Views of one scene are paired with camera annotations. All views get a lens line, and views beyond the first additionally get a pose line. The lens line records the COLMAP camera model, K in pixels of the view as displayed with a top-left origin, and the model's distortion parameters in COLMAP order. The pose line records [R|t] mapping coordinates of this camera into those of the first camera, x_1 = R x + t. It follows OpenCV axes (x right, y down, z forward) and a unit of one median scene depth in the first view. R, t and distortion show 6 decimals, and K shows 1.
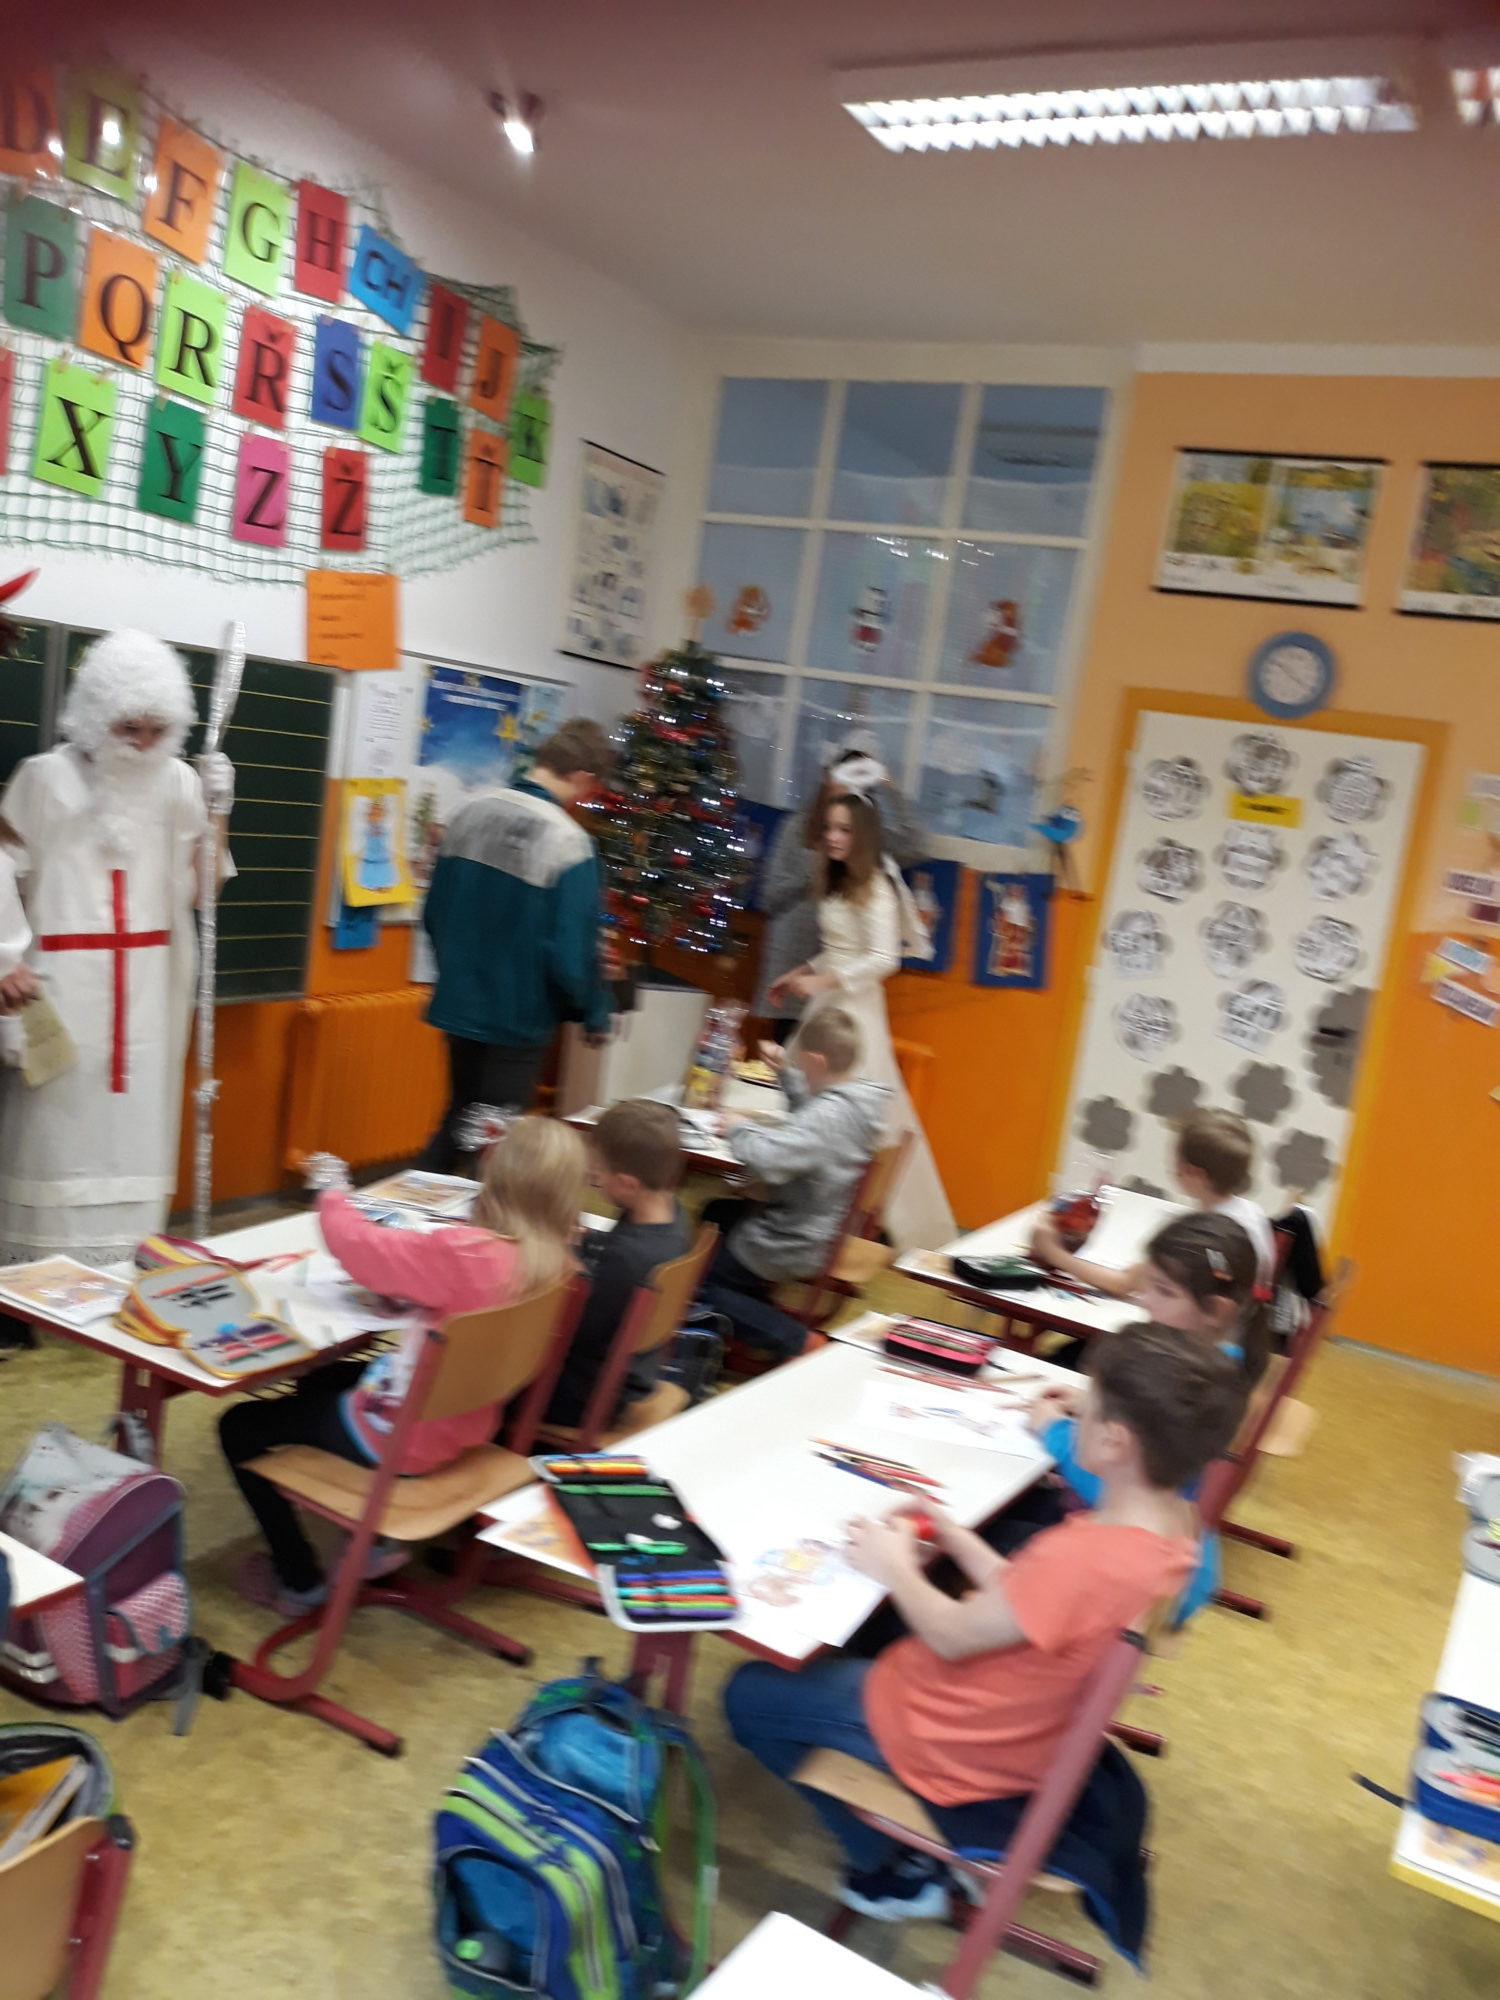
lens RADIAL K [[1678.6, 0, 753.8], [0, 1678.6, 1020.3], [0, 0, 1]] dist [0.042621, -0.070411]
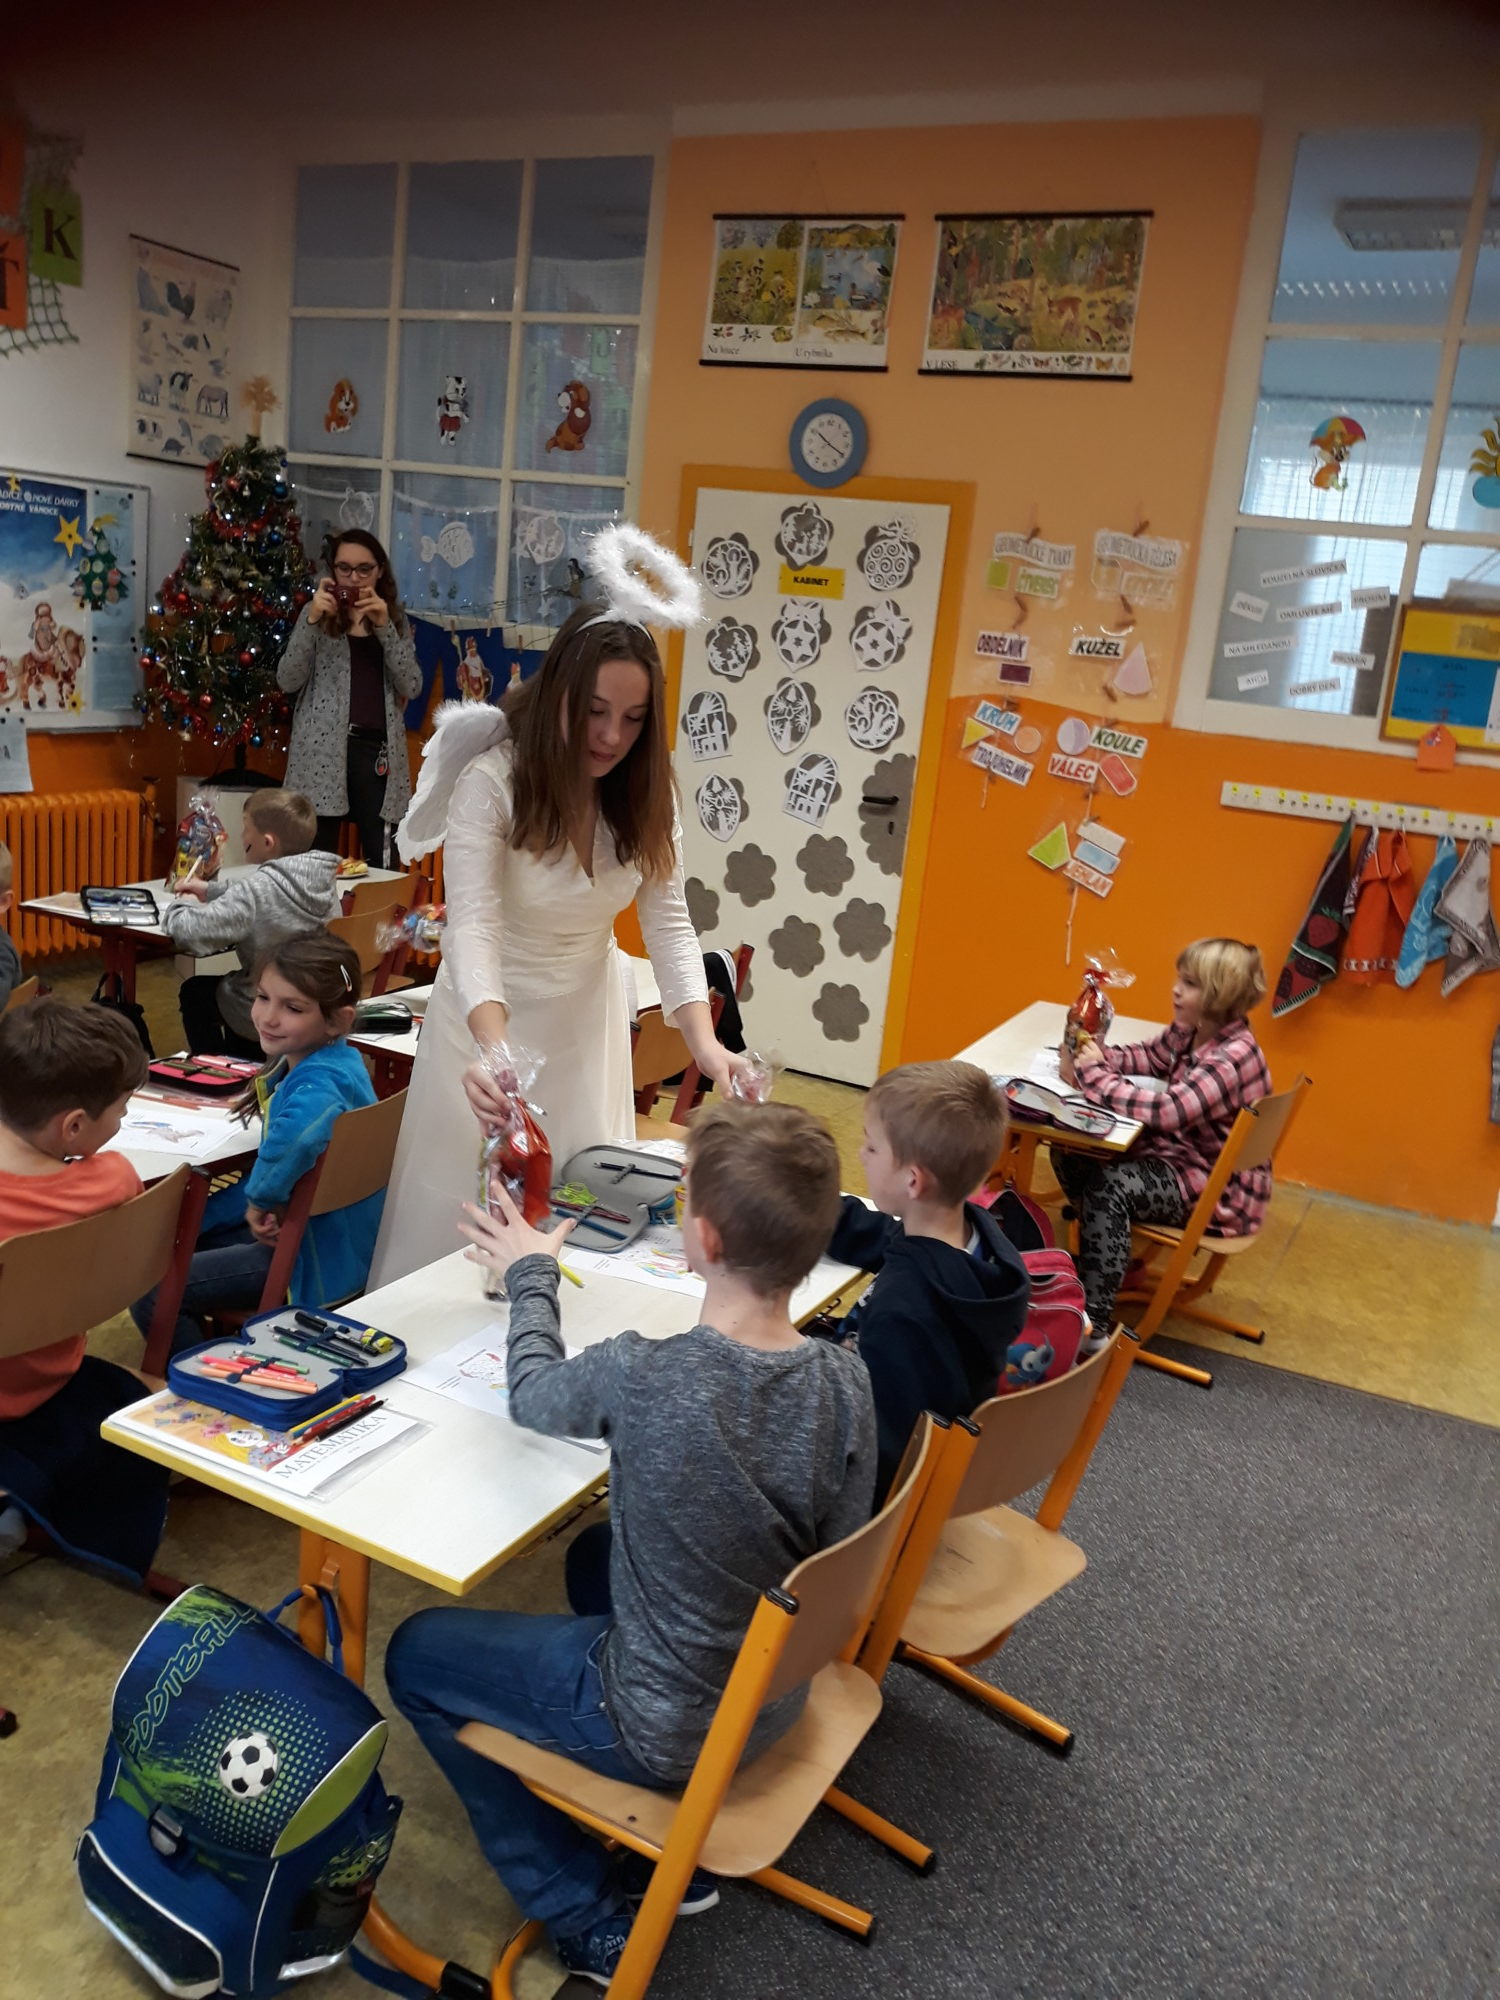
lens RADIAL K [[1678.6, 0, 745.0], [0, 1678.6, 1006.9], [0, 0, 1]] dist [0.042621, -0.070411]
pose [[0.999003, -0.044262, -0.005878, 0.258159], [0.044593, 0.995700, 0.081200, 0.044451], [0.002259, -0.081381, 0.996681, -0.024095]]
